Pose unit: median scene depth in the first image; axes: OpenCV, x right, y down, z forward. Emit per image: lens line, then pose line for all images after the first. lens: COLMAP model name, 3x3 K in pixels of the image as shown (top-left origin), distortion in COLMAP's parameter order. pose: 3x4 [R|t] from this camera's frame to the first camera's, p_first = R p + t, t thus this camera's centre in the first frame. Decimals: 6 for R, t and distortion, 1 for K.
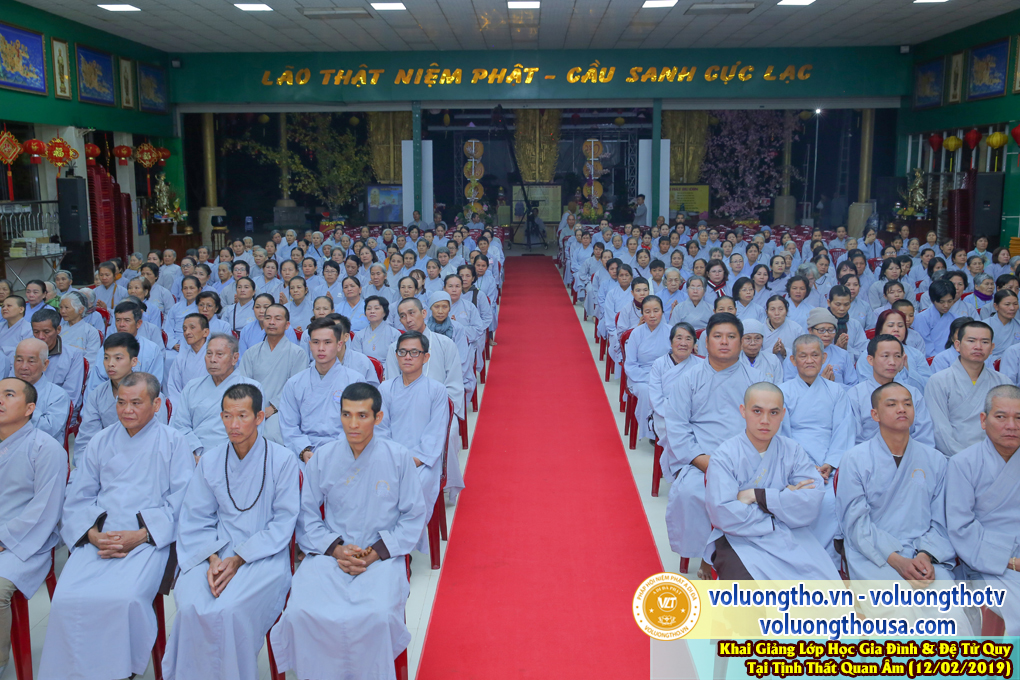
lens RADIAL K [[956.8, 0, 510.0], [0, 956.8, 340.0], [0, 0, 1]] dist [-0.020269, 0.085332]
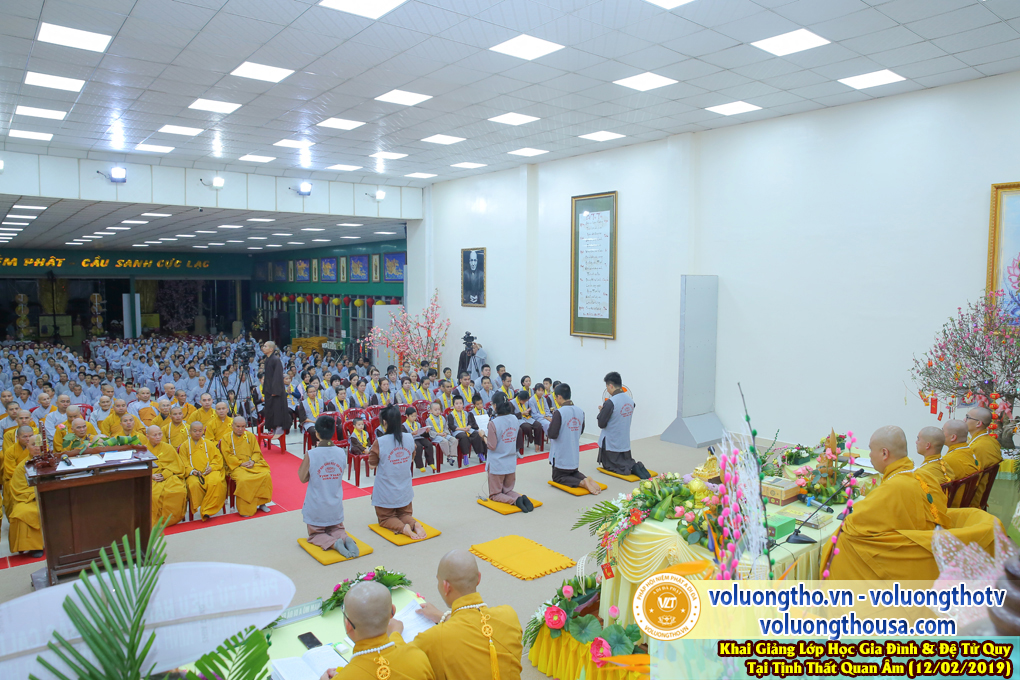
lens RADIAL K [[692.2, 0, 510.0], [0, 692.2, 340.0], [0, 0, 1]] dist [-0.115228, 0.088998]
pose [[0.760659, -0.042889, 0.647734, -0.160969], [0.100769, 0.993521, -0.052552, 0.038412], [-0.641283, 0.105246, 0.760052, -0.560851]]
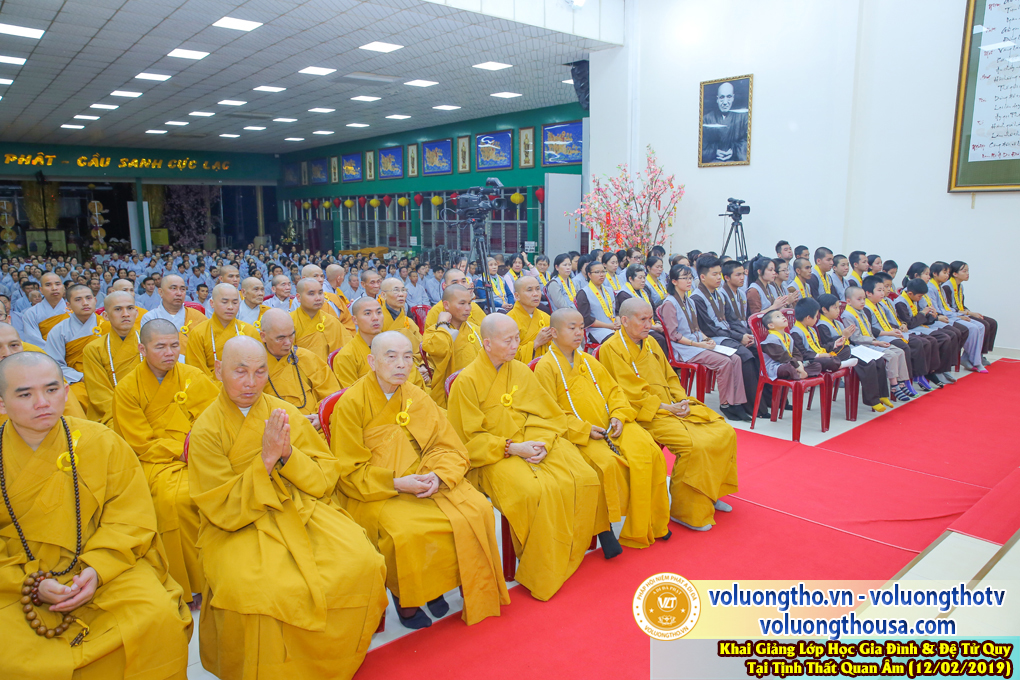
lens RADIAL K [[698.8, 0, 510.0], [0, 698.8, 340.0], [0, 0, 1]] dist [-0.113947, 0.090329]
pose [[0.745020, -0.115051, 0.657045, -0.168940], [0.111654, 0.992625, 0.047208, 0.043920], [-0.657631, 0.038190, 0.752372, -0.296807]]
